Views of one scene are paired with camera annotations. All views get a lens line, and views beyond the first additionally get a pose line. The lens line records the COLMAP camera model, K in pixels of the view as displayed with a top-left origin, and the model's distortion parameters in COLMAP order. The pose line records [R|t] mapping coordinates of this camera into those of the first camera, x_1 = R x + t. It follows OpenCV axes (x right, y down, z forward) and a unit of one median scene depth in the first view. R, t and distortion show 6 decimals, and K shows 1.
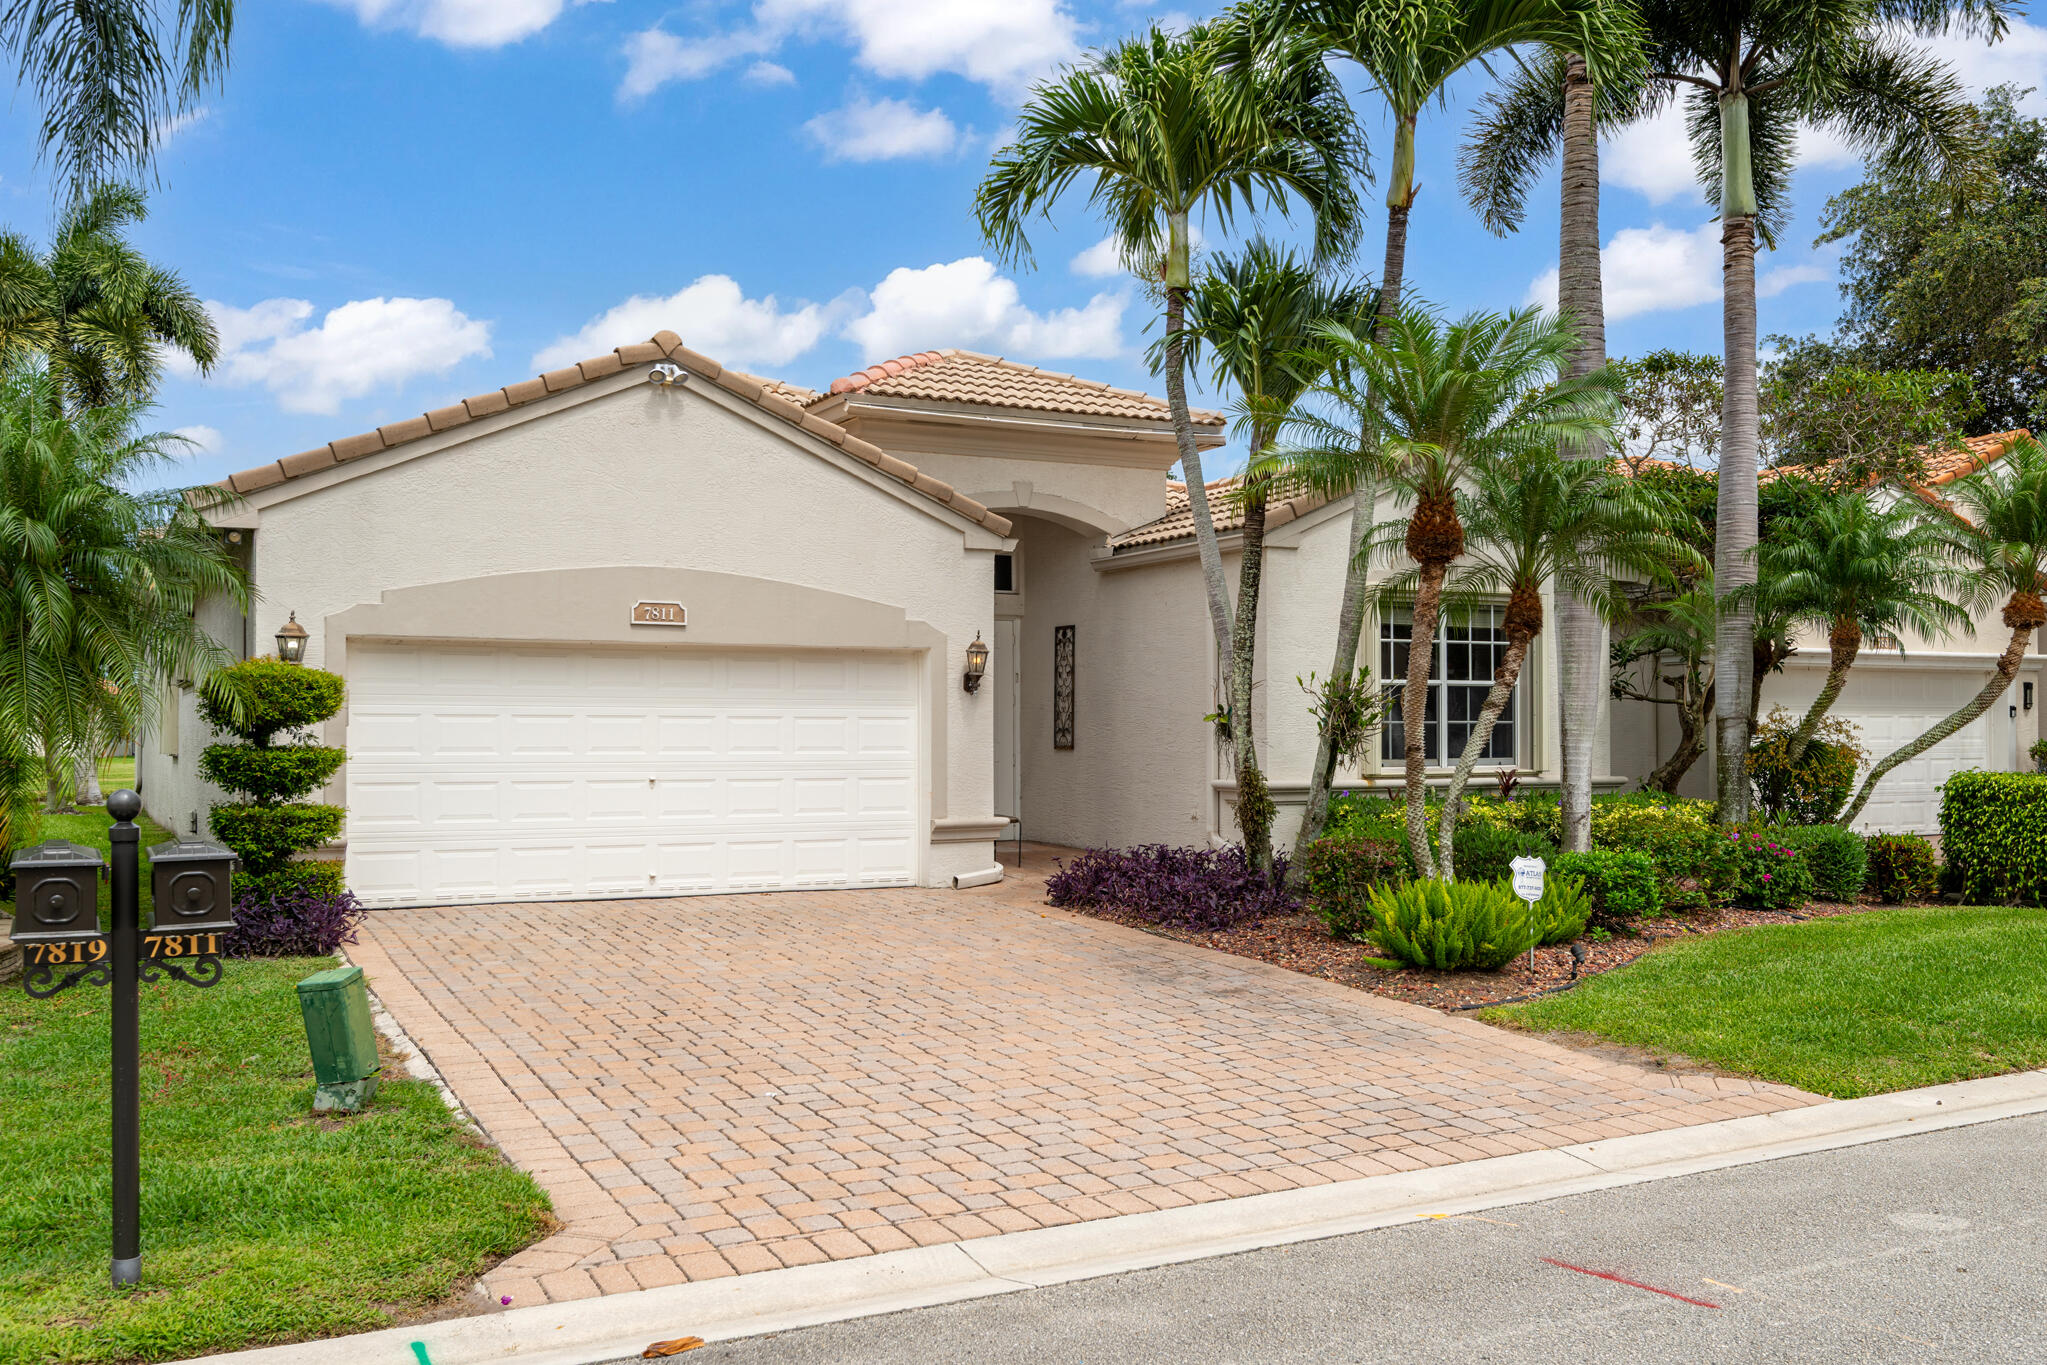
lens RADIAL K [[1706.6, 0, 1023.7], [0, 1706.6, 686.9], [0, 0, 1]] dist [-0.004073, -0.002366]
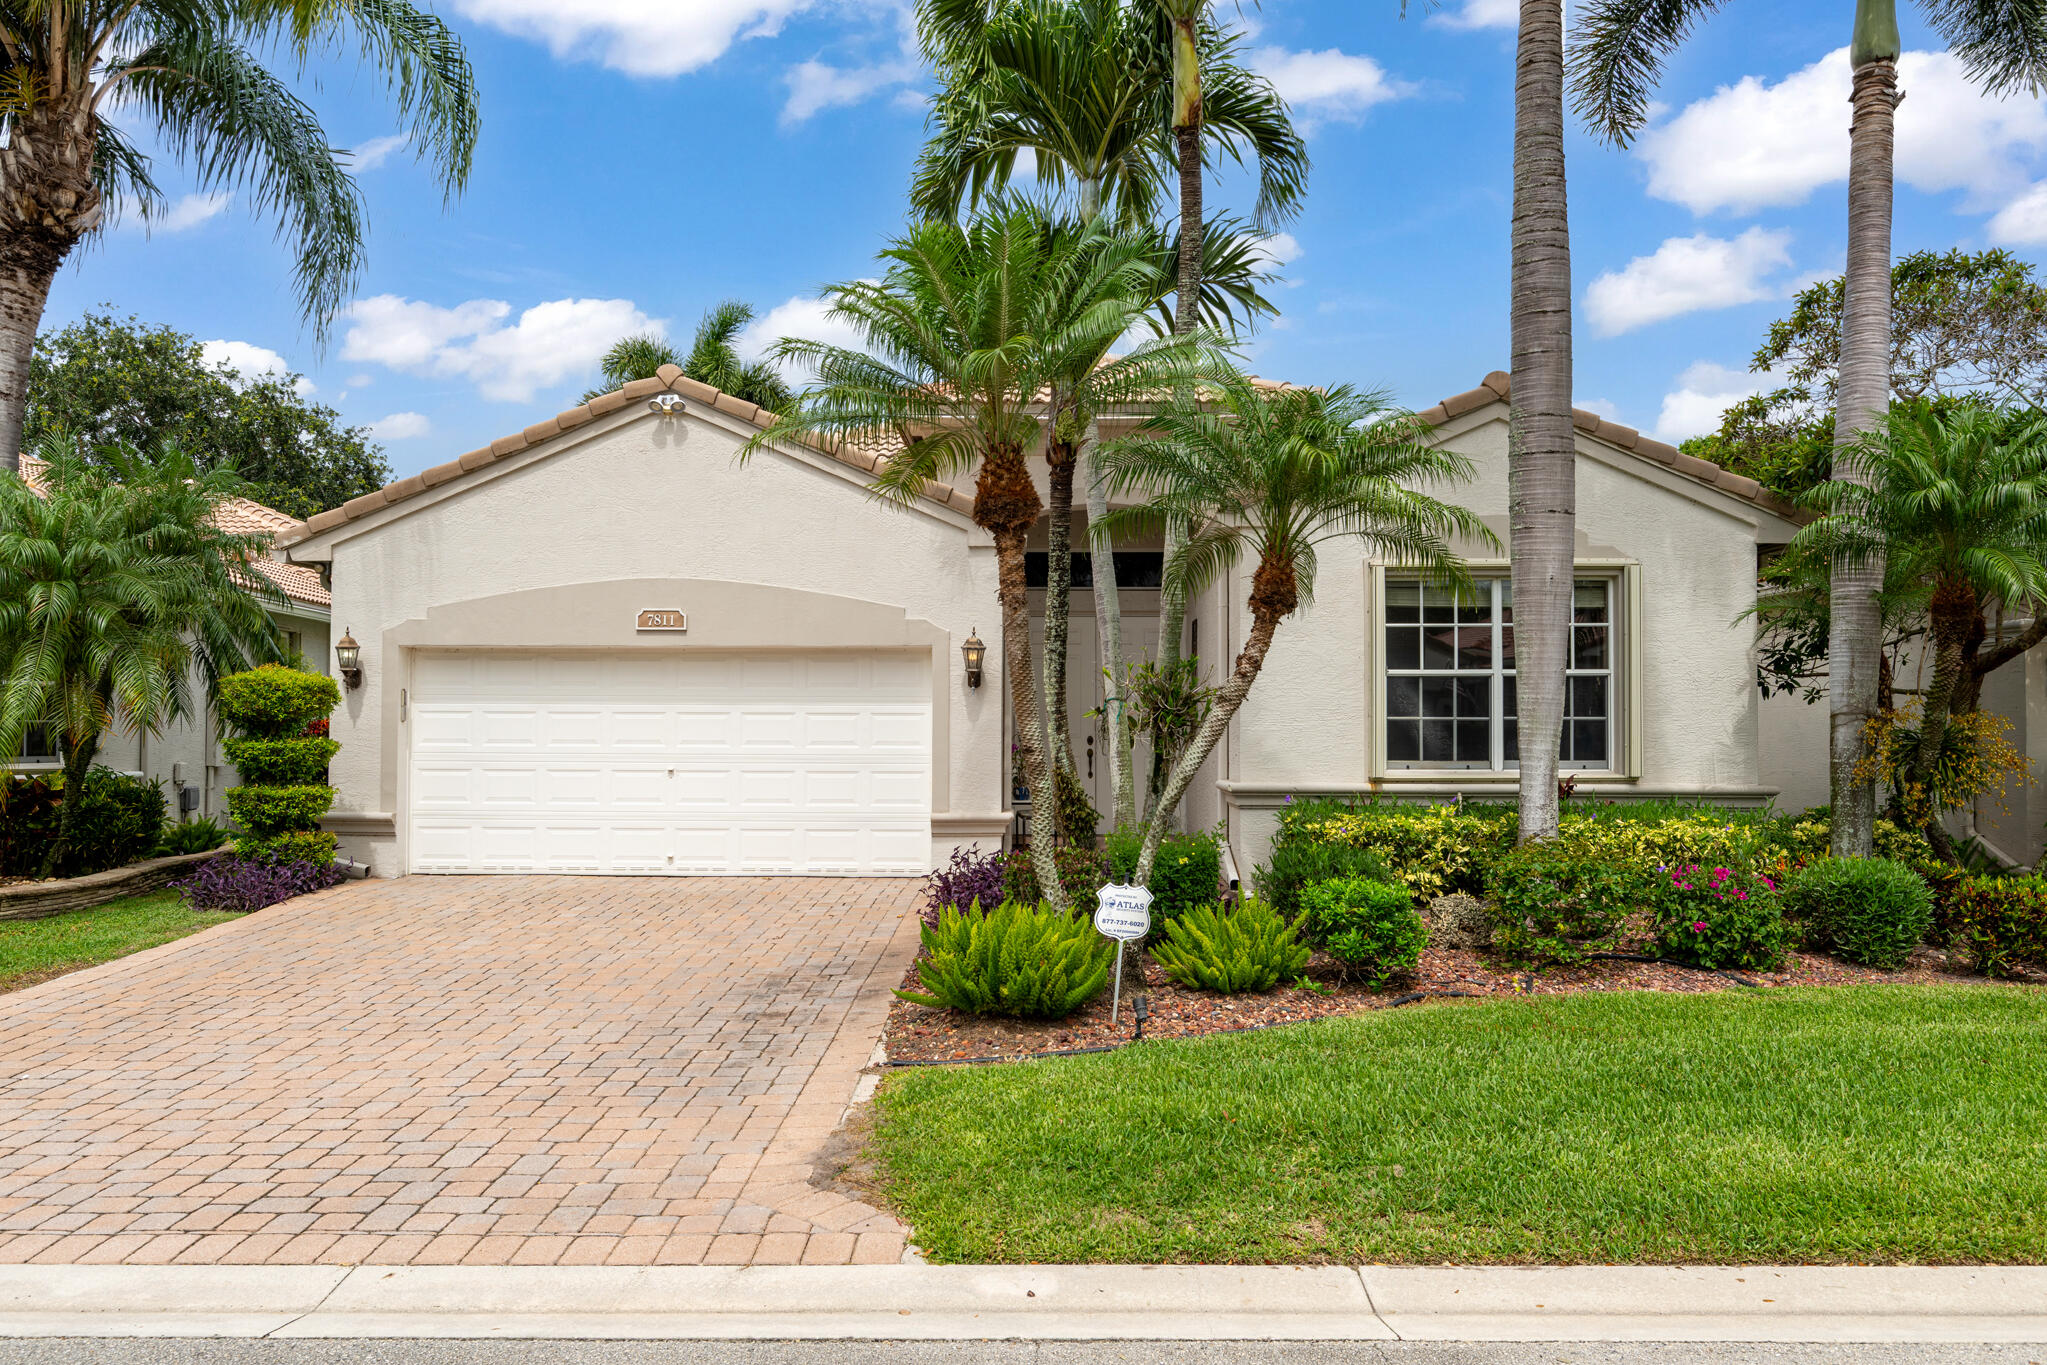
lens RADIAL K [[1465.5, 0, 1023.6], [0, 1465.5, 678.8], [0, 0, 1]] dist [-0.006109, 0.000922]
pose [[0.883499, -0.011908, -0.468282, 0.436596], [0.009290, 0.999926, -0.007900, 0.004779], [0.468341, 0.002630, 0.883544, 0.267971]]
